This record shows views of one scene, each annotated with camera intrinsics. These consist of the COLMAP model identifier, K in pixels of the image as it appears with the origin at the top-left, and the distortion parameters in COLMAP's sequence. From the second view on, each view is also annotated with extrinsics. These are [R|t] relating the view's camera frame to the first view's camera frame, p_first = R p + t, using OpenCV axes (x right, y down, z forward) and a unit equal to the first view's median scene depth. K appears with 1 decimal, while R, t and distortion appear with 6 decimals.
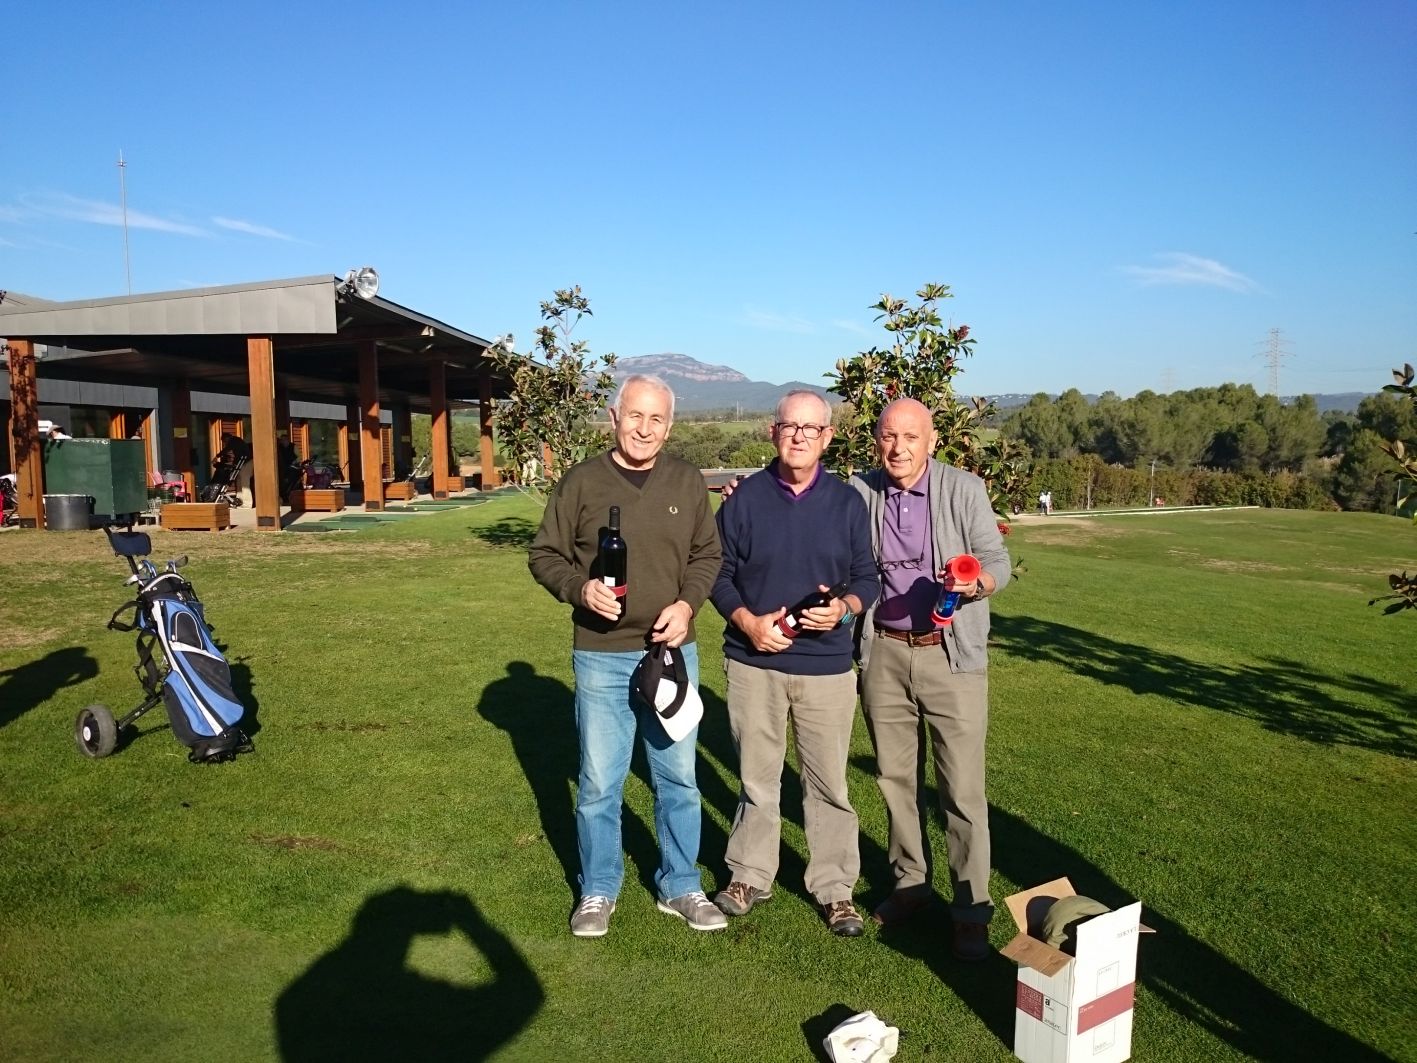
lens RADIAL K [[1115.0, 0, 701.7], [0, 1115.0, 523.8], [0, 0, 1]] dist [0.012644, -0.036489]
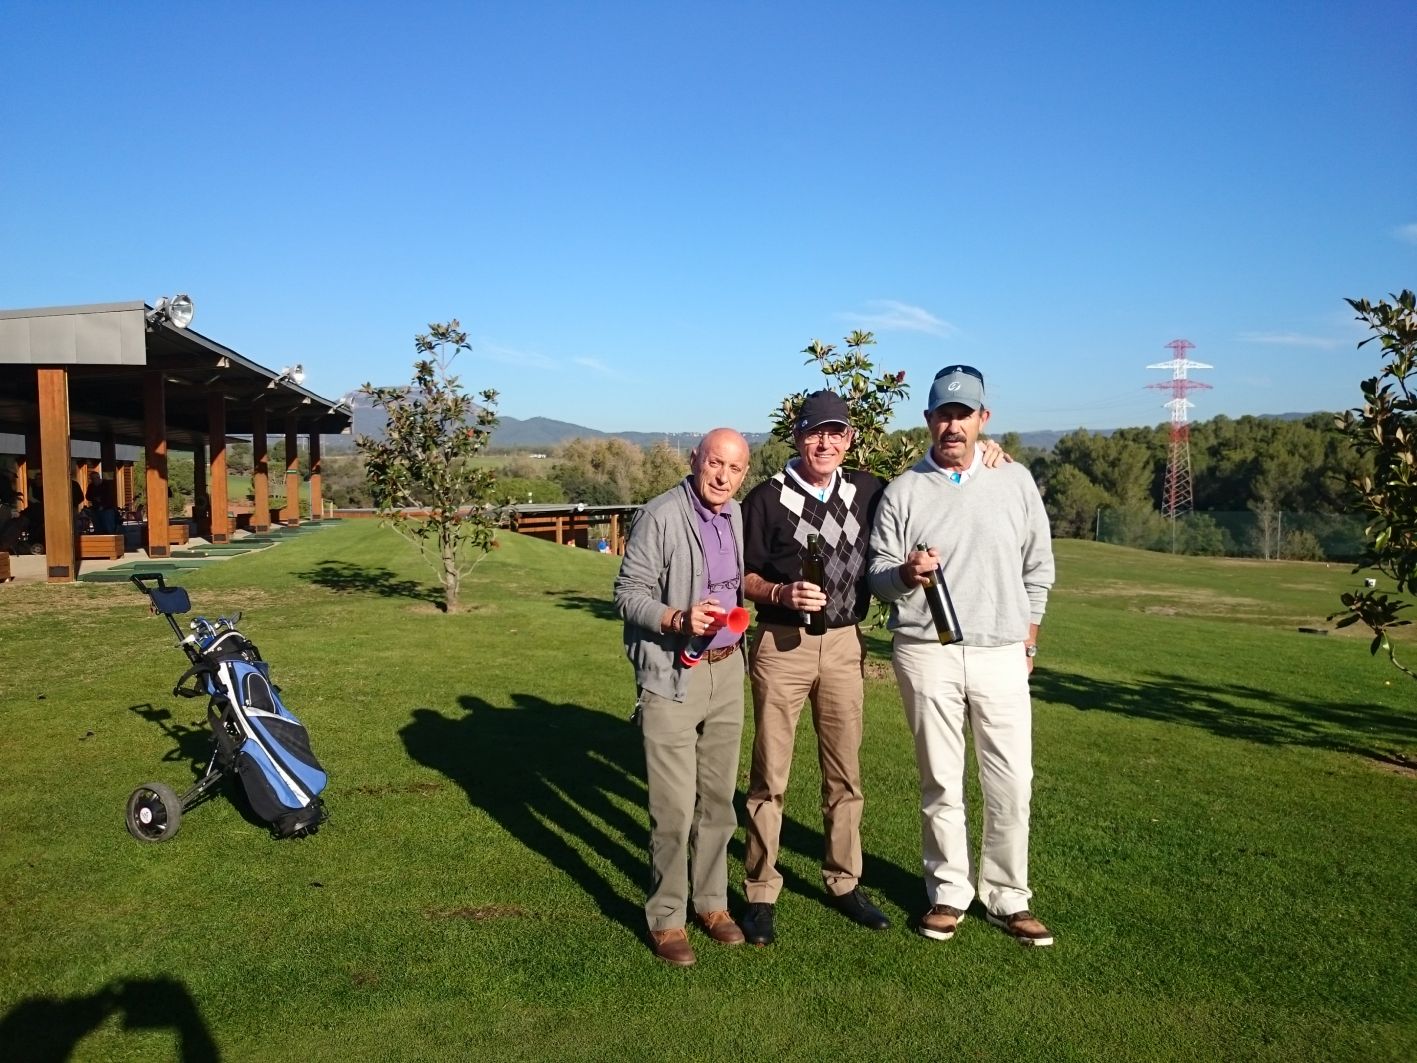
lens RADIAL K [[1115.0, 0, 696.4], [0, 1115.0, 523.9], [0, 0, 1]] dist [0.012644, -0.036489]
pose [[0.974081, -0.014773, 0.225718, -0.191810], [0.021977, 0.999325, -0.029437, -0.005044], [-0.225131, 0.033634, 0.973748, 0.016164]]
